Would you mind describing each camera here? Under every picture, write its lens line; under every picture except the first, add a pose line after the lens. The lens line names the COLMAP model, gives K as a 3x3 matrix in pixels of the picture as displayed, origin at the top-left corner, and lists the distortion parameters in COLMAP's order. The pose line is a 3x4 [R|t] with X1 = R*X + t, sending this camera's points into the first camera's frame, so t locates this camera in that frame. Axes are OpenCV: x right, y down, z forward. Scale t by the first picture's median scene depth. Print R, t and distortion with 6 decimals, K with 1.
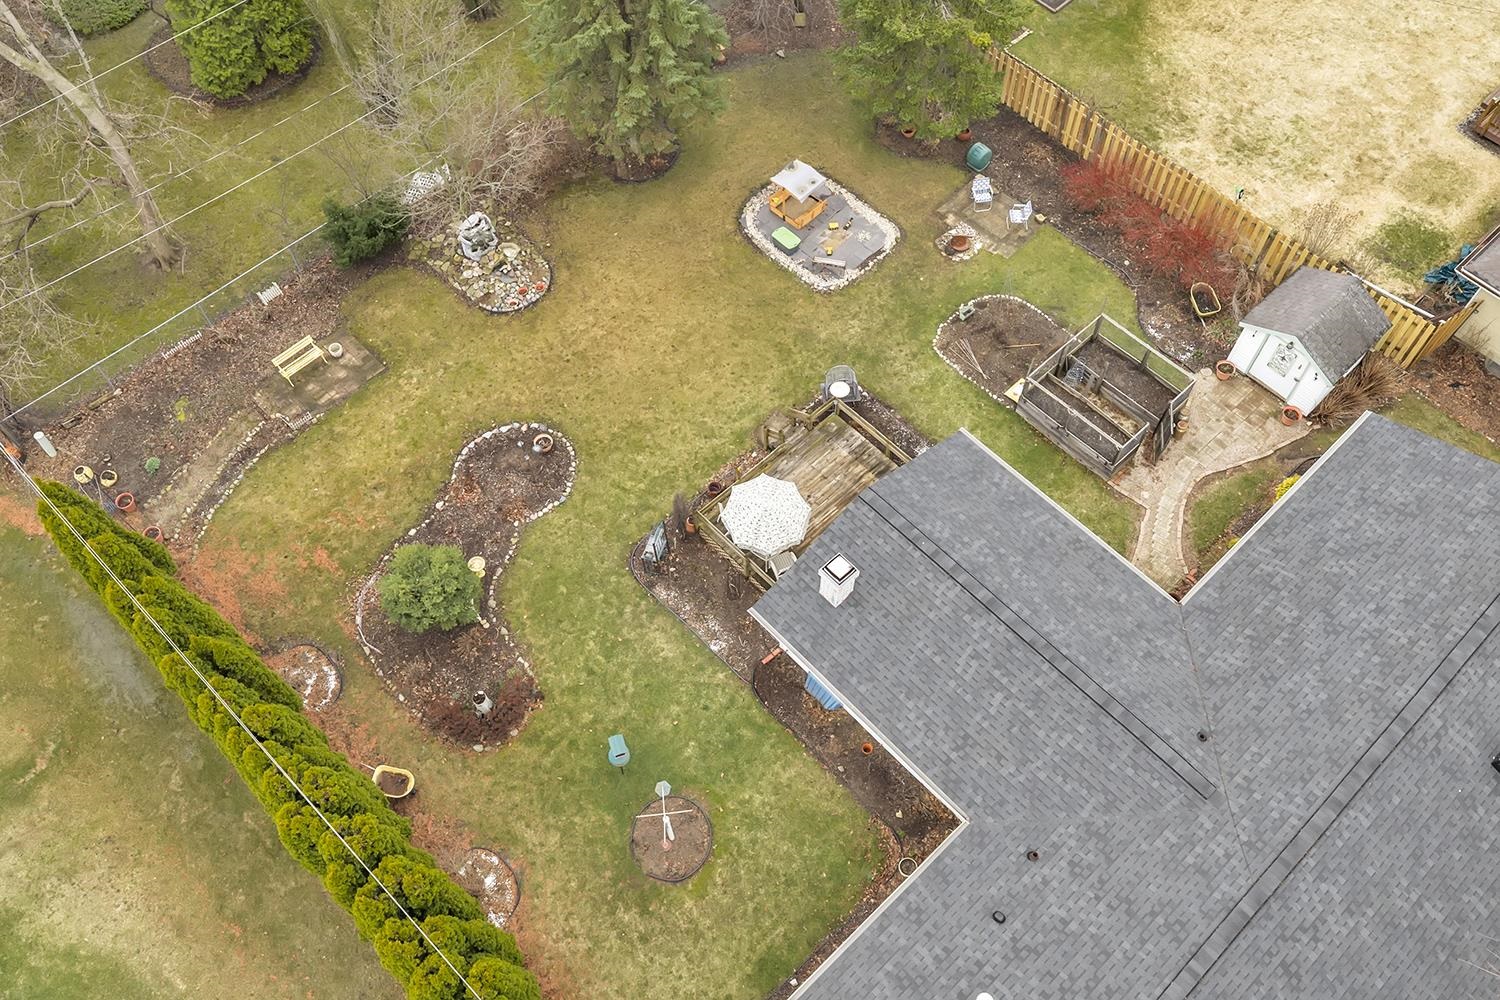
lens RADIAL K [[1257.4, 0, 747.7], [0, 1257.4, 497.0], [0, 0, 1]] dist [0.018712, -0.036275]
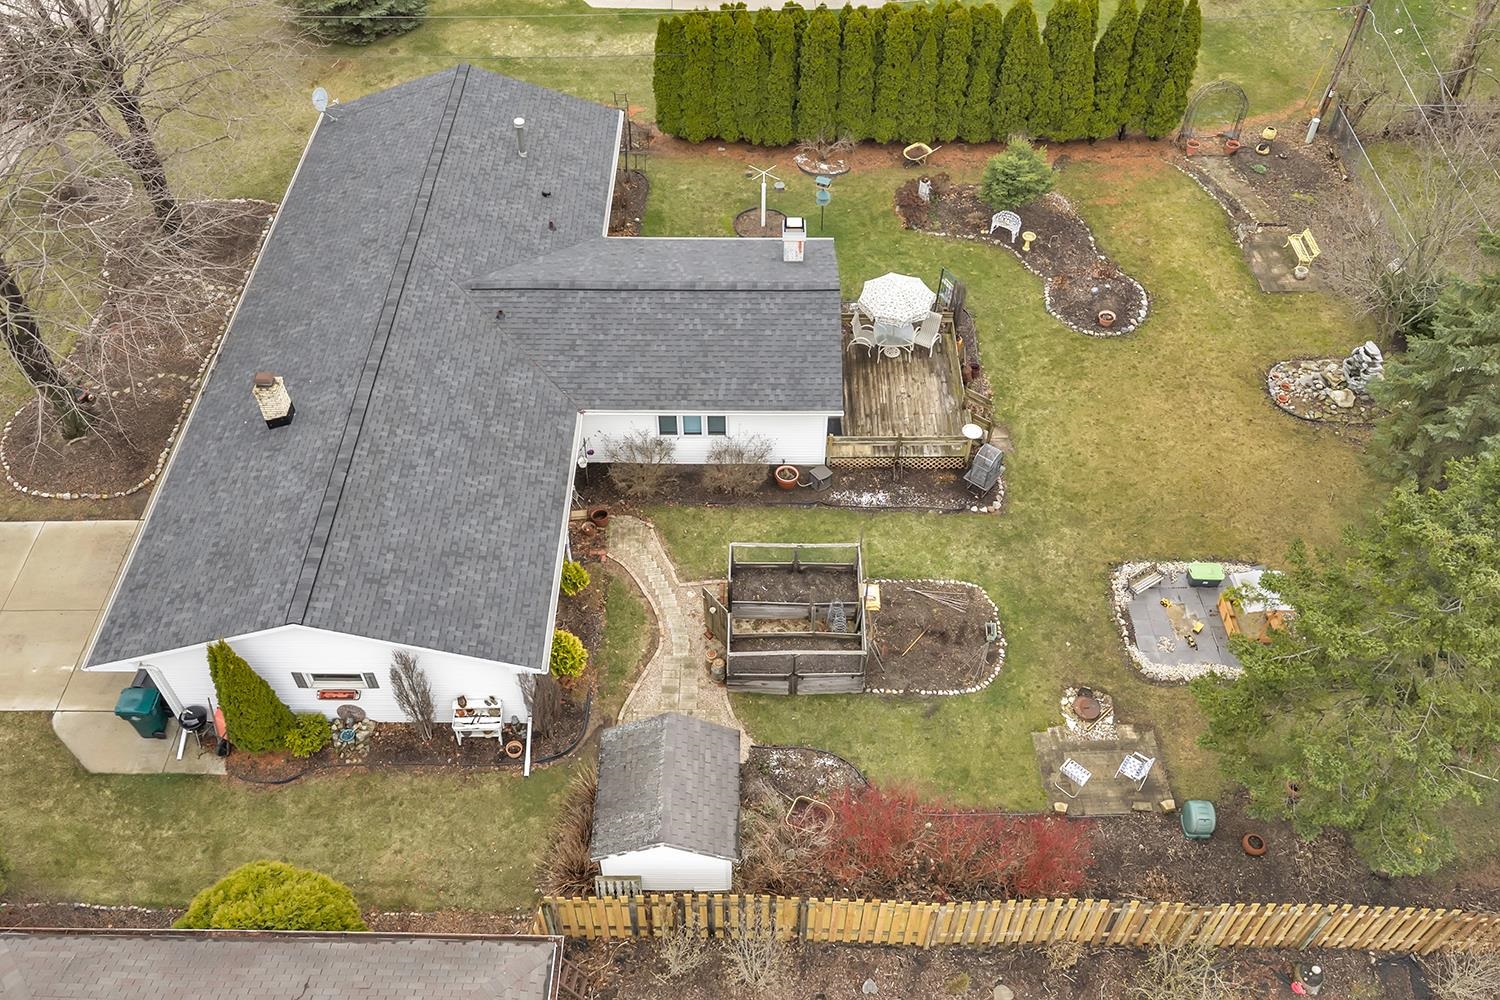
lens RADIAL K [[1257.4, 0, 749.4], [0, 1257.4, 502.4], [0, 0, 1]] dist [0.018712, -0.036275]
pose [[-0.691305, 0.542192, -0.477626, 0.656639], [-0.621320, -0.108609, 0.775993, -0.706317], [0.368862, 0.833206, 0.411957, 0.539483]]
